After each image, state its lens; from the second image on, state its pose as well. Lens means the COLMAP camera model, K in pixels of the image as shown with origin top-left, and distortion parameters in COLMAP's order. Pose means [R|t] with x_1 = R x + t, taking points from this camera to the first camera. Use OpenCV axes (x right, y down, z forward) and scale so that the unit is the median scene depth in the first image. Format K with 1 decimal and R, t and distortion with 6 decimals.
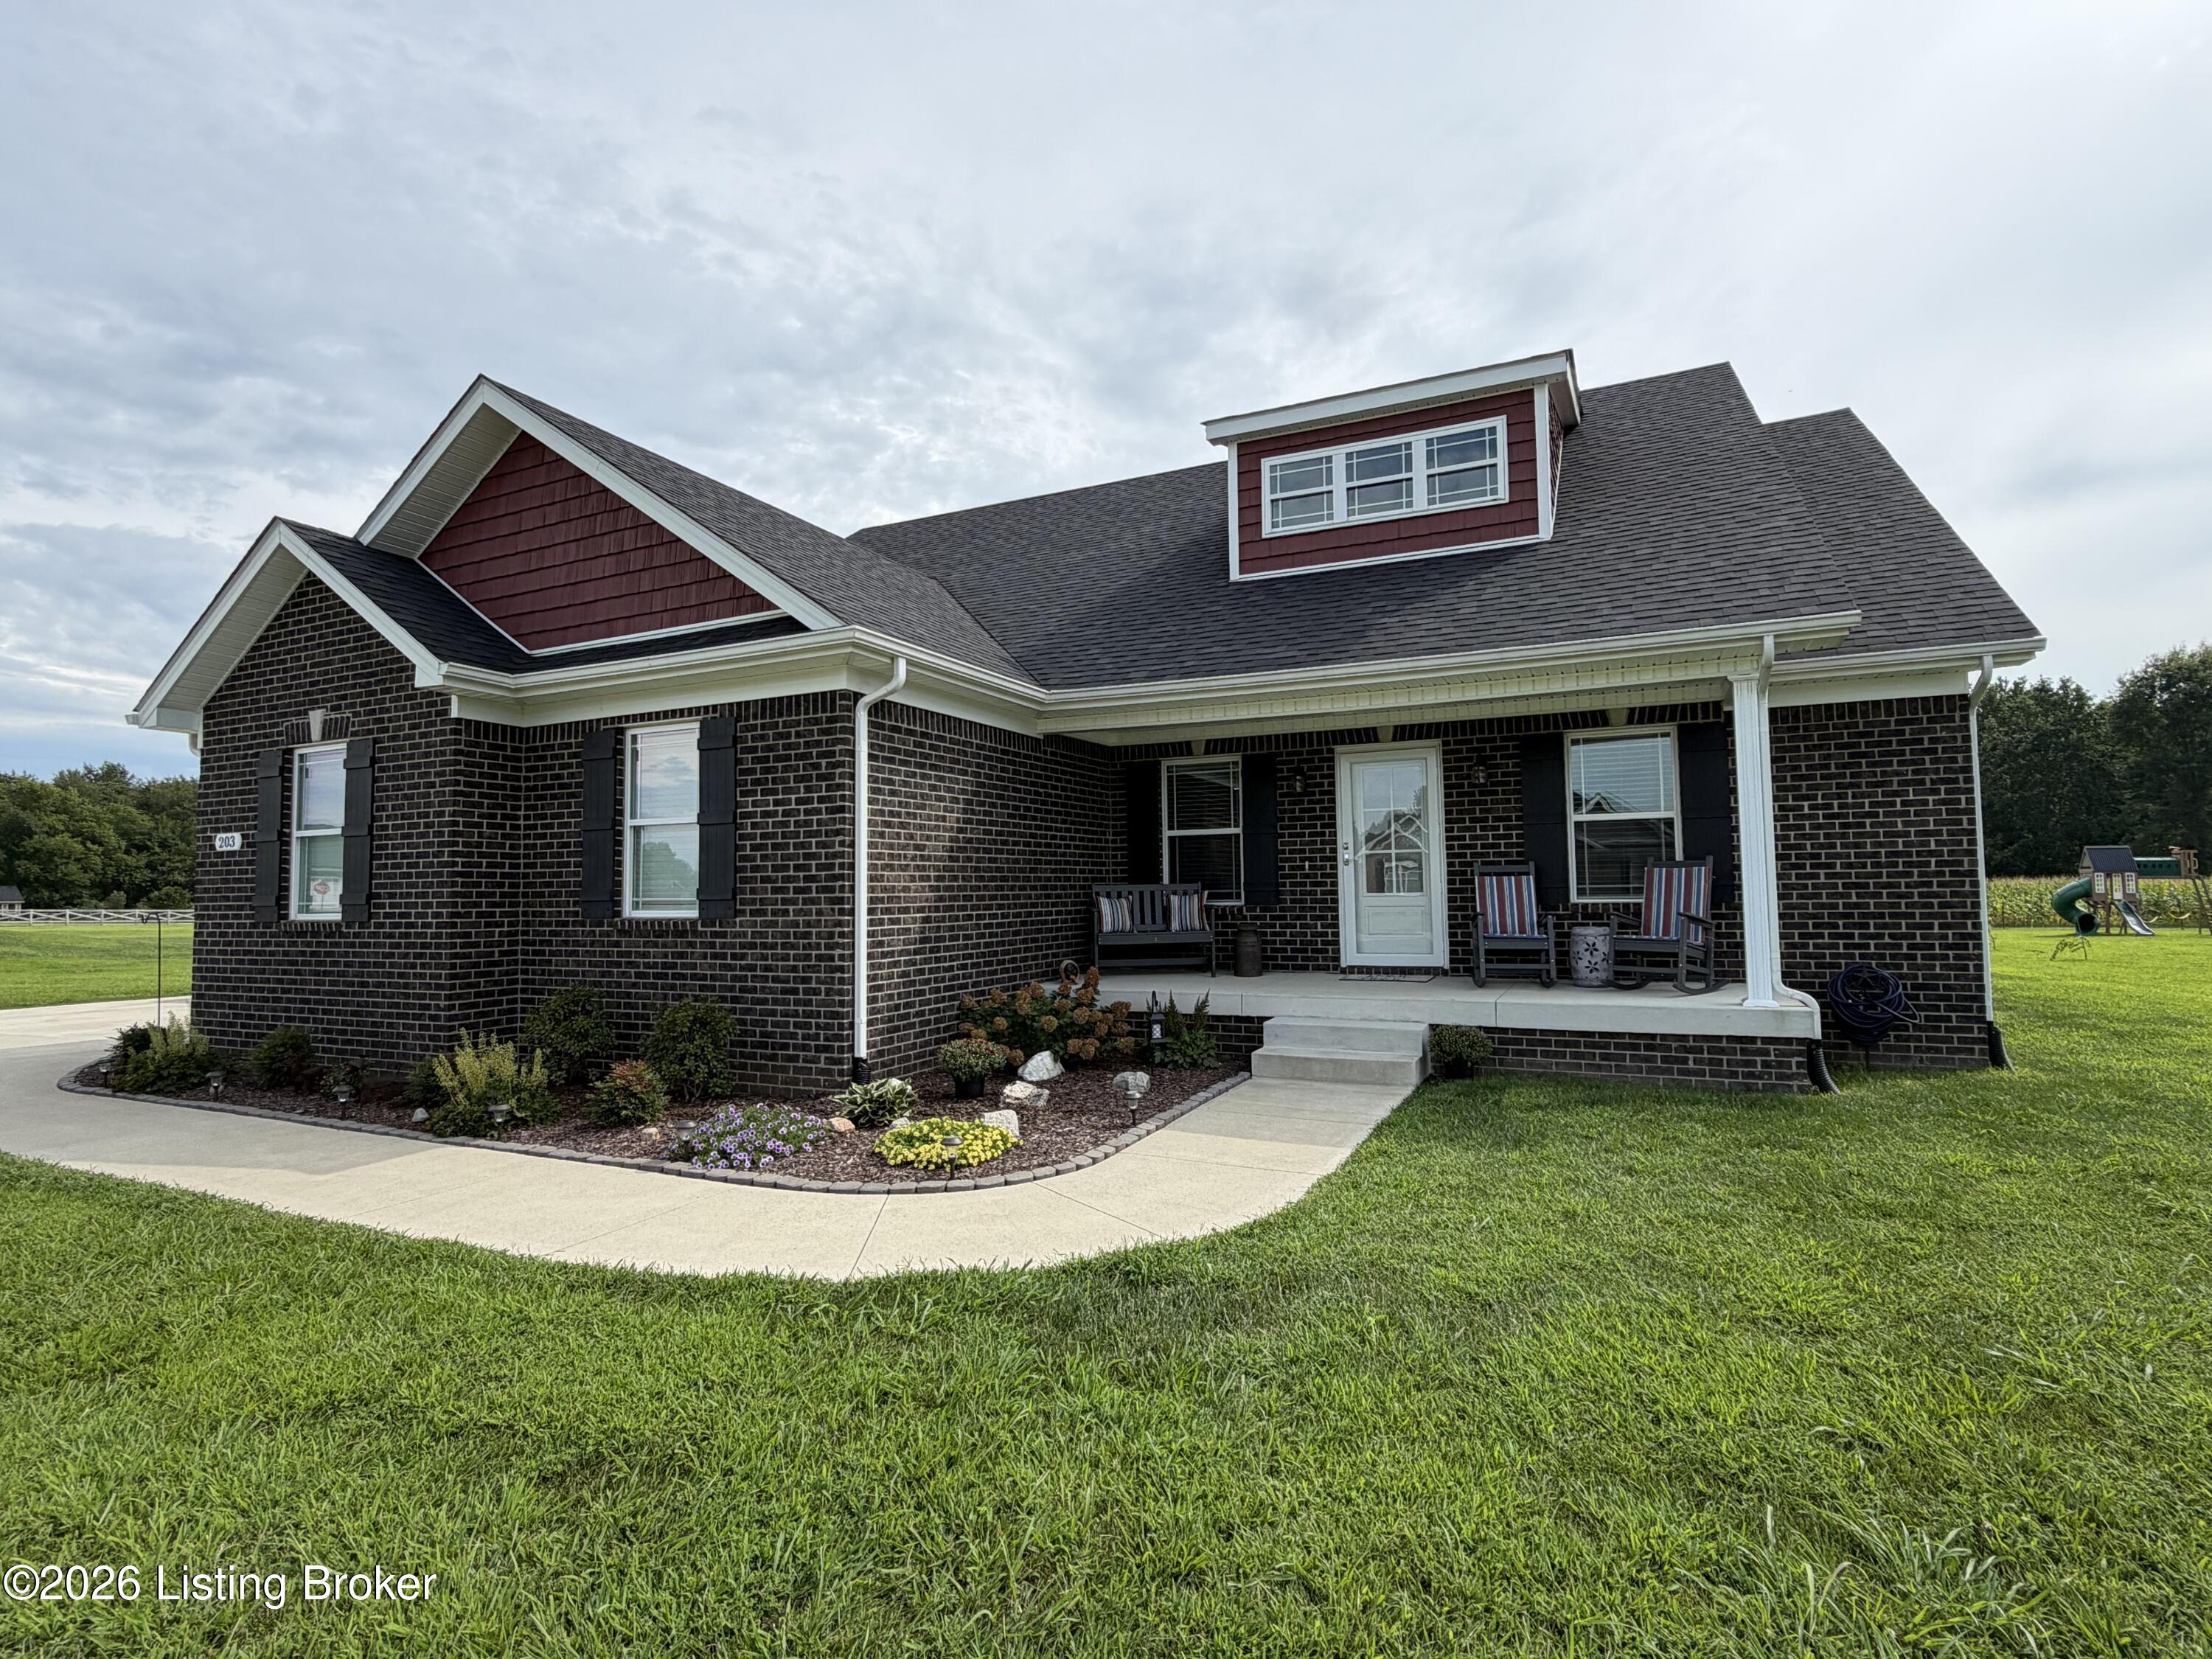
lens RADIAL K [[1061.1, 0, 1121.7], [0, 1061.1, 833.3], [0, 0, 1]] dist [-0.003971, 0.003059]
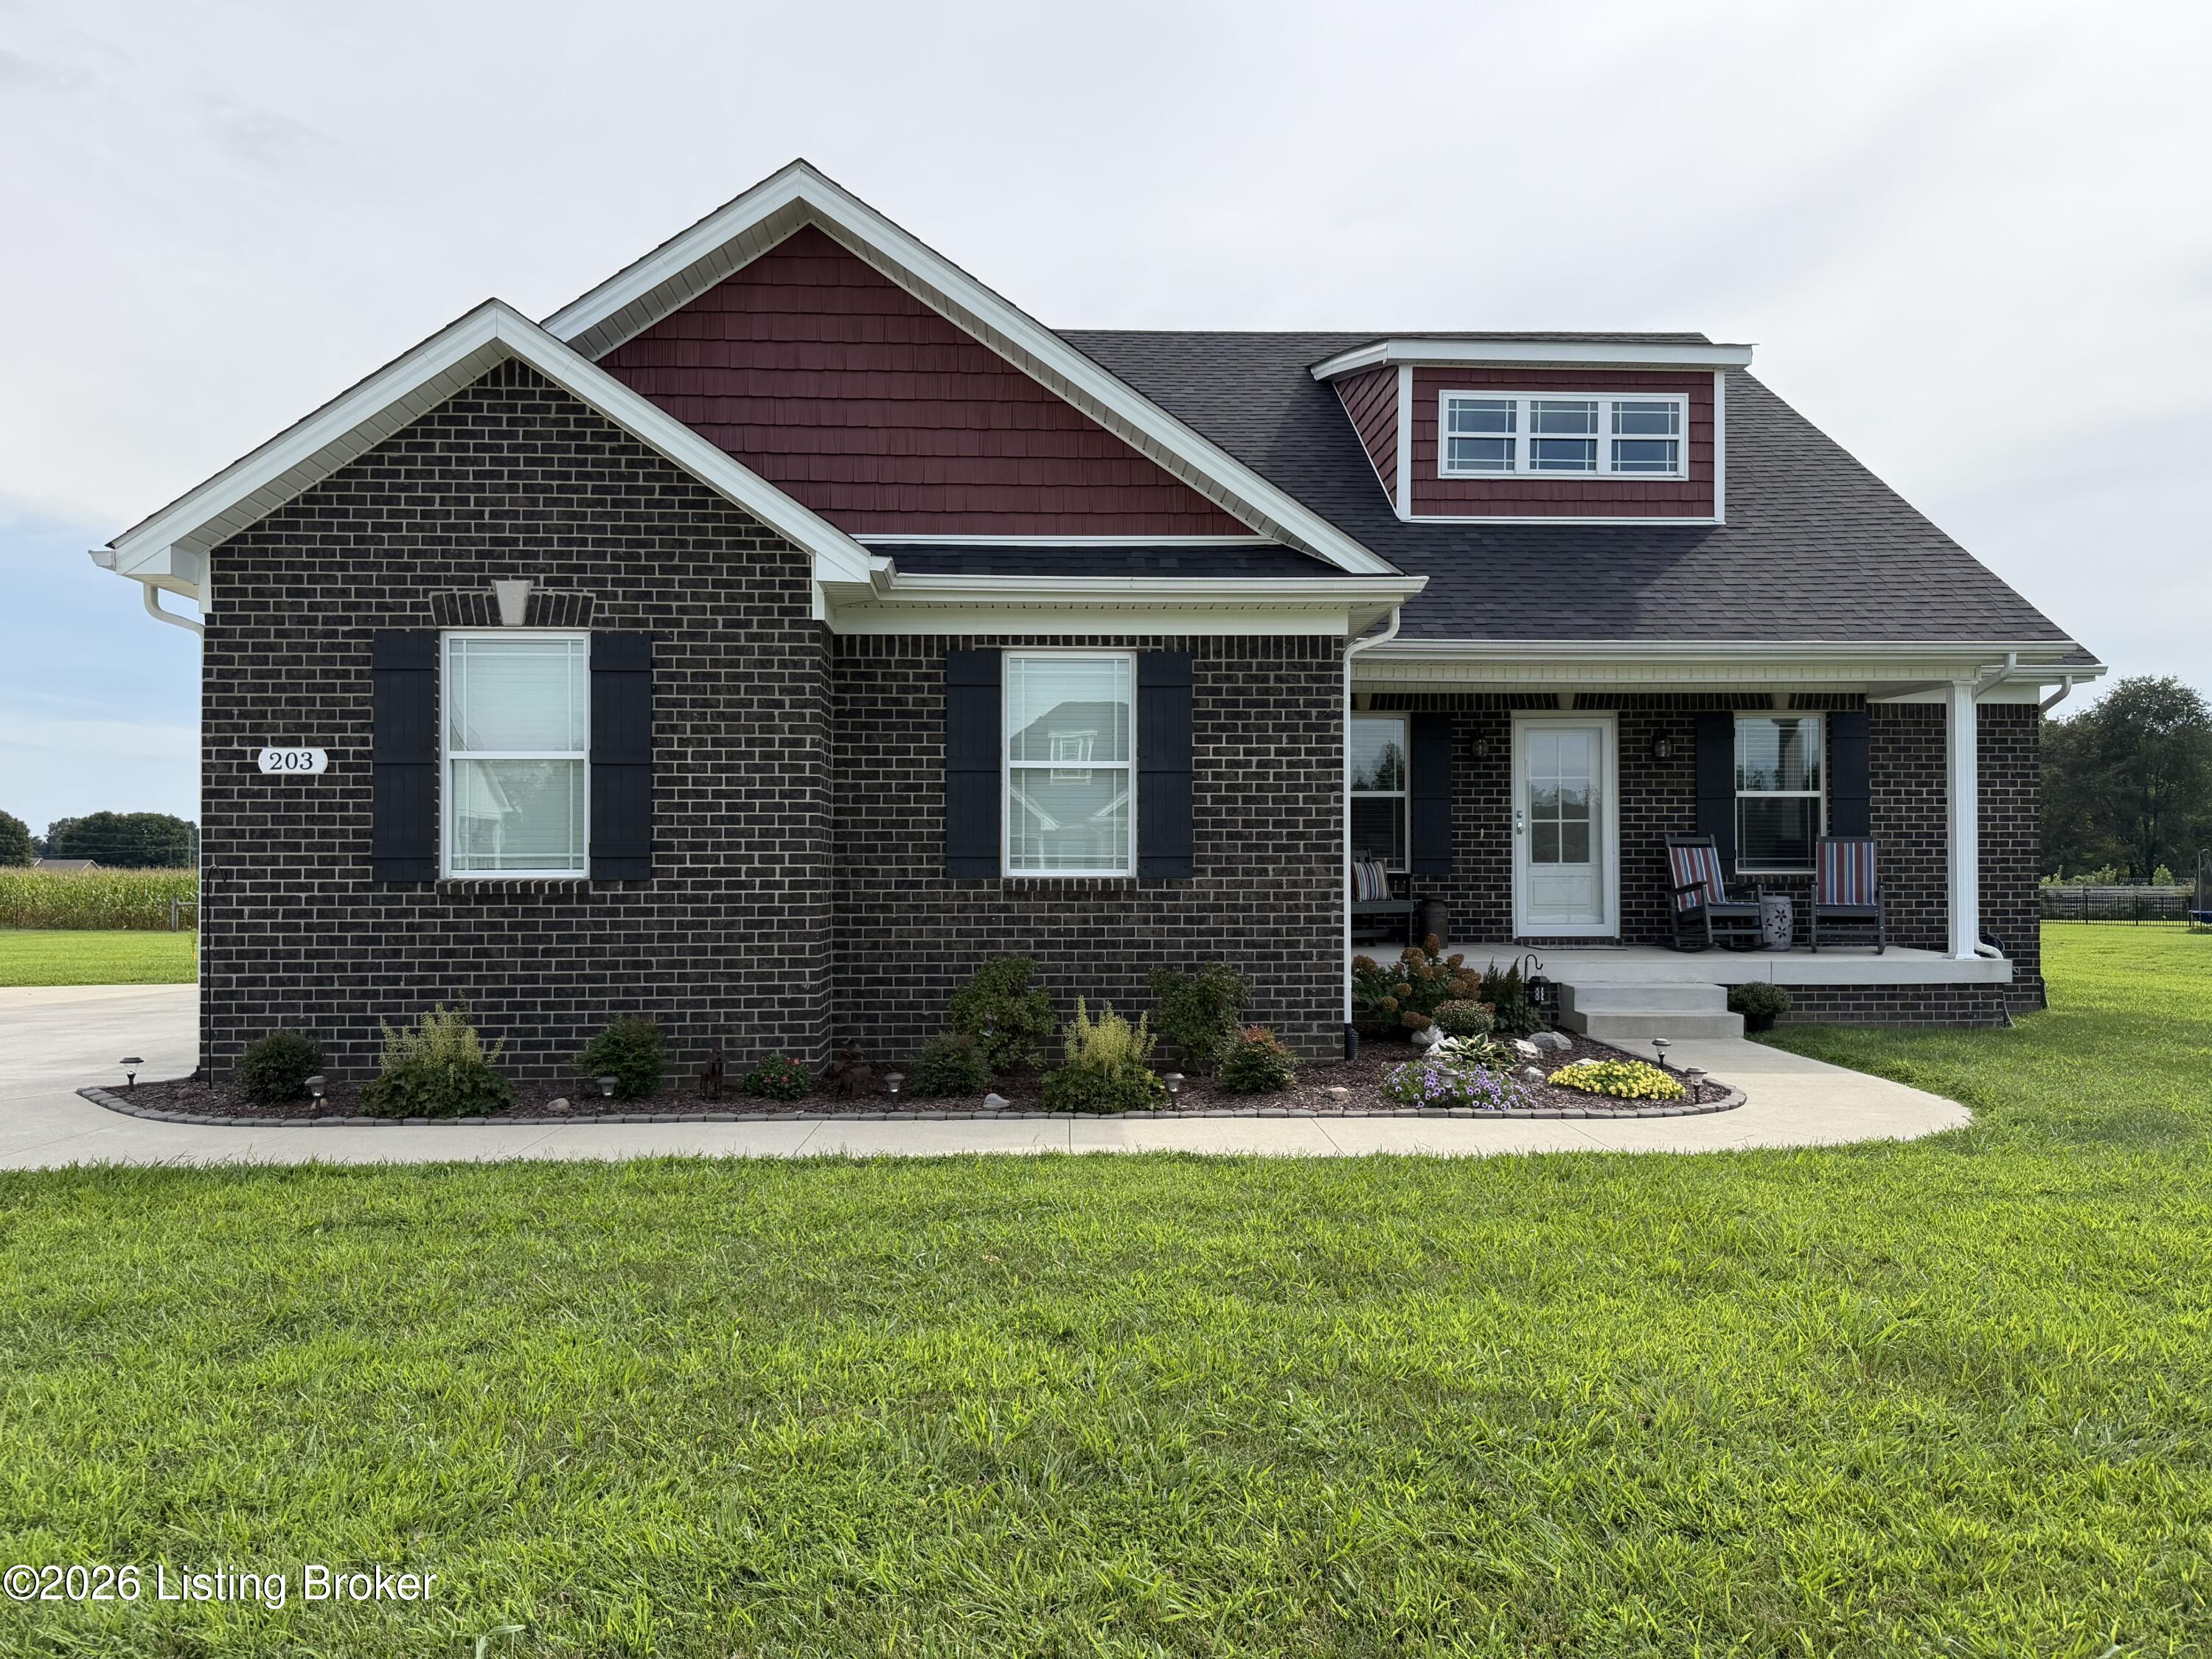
lens RADIAL K [[1561.4, 0, 1117.6], [0, 1561.4, 852.0], [0, 0, 1]] dist [0.088125, -0.118435]
pose [[0.888977, 0.017284, 0.457625, -0.952466], [-0.036258, 0.998807, 0.032710, 0.015962], [-0.456514, -0.045671, 0.888543, -0.134485]]
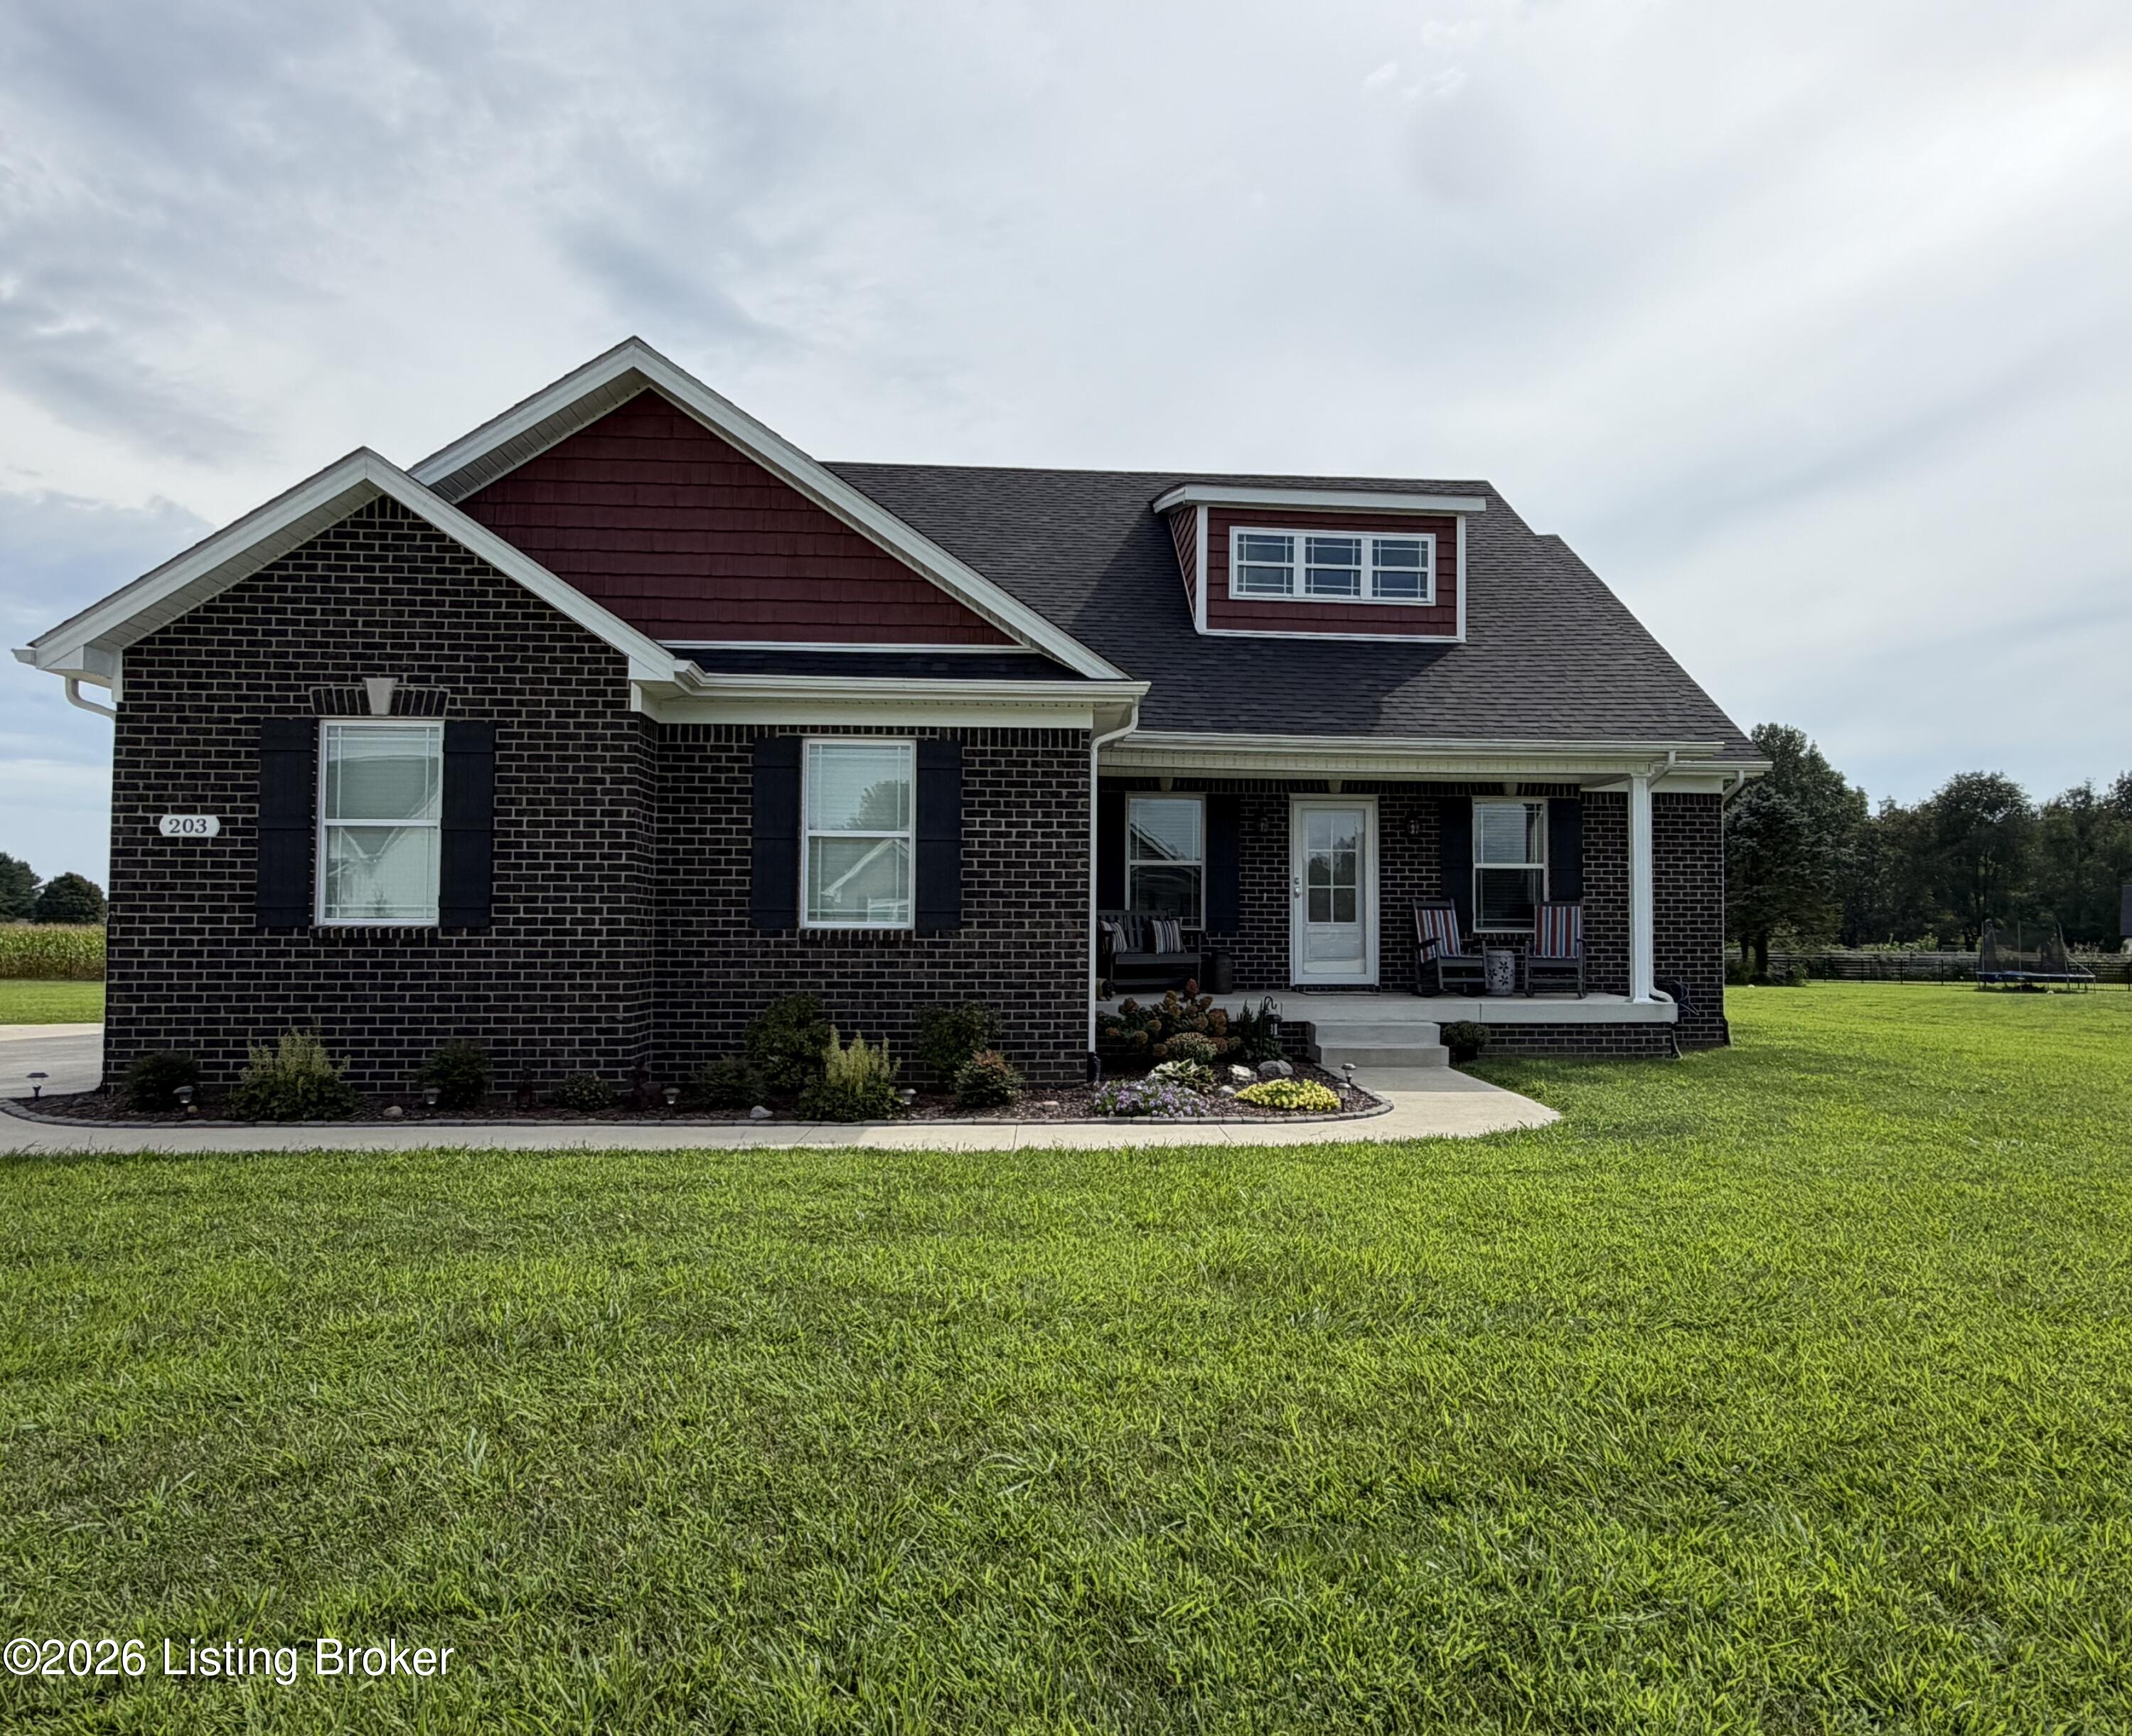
lens RADIAL K [[1405.0, 0, 1151.8], [0, 1405.0, 880.0], [0, 0, 1]] dist [-0.010416, 0.014272]
pose [[0.870154, 0.036294, 0.491441, -0.831441], [-0.043796, 0.999033, 0.003765, 0.015032], [-0.490829, -0.024800, 0.870903, -0.307206]]
